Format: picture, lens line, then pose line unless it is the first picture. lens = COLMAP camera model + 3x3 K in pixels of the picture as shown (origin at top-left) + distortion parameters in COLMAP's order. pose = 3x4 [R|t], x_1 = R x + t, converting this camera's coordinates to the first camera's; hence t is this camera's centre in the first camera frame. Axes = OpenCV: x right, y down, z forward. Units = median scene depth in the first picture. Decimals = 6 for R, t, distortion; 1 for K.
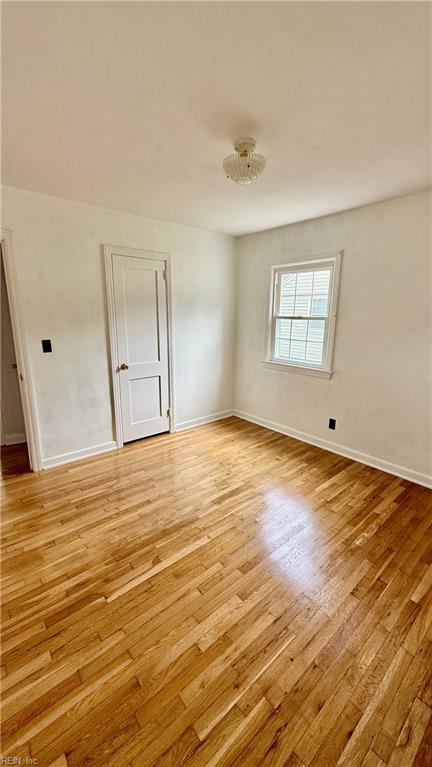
lens RADIAL K [[307.3, 0, 218.0], [0, 307.3, 381.6], [0, 0, 1]] dist [0.000858, 0.000099]
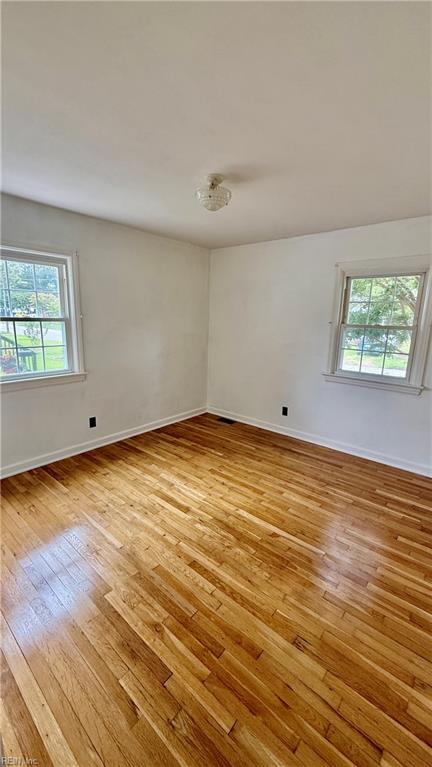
lens RADIAL K [[307.3, 0, 218.0], [0, 307.3, 381.6], [0, 0, 1]] dist [0.000858, 0.000099]
pose [[-0.158407, -0.220979, 0.962328, -0.860853], [0.191476, 0.949257, 0.249496, -0.219904], [-0.968630, 0.223785, -0.108057, 0.900396]]
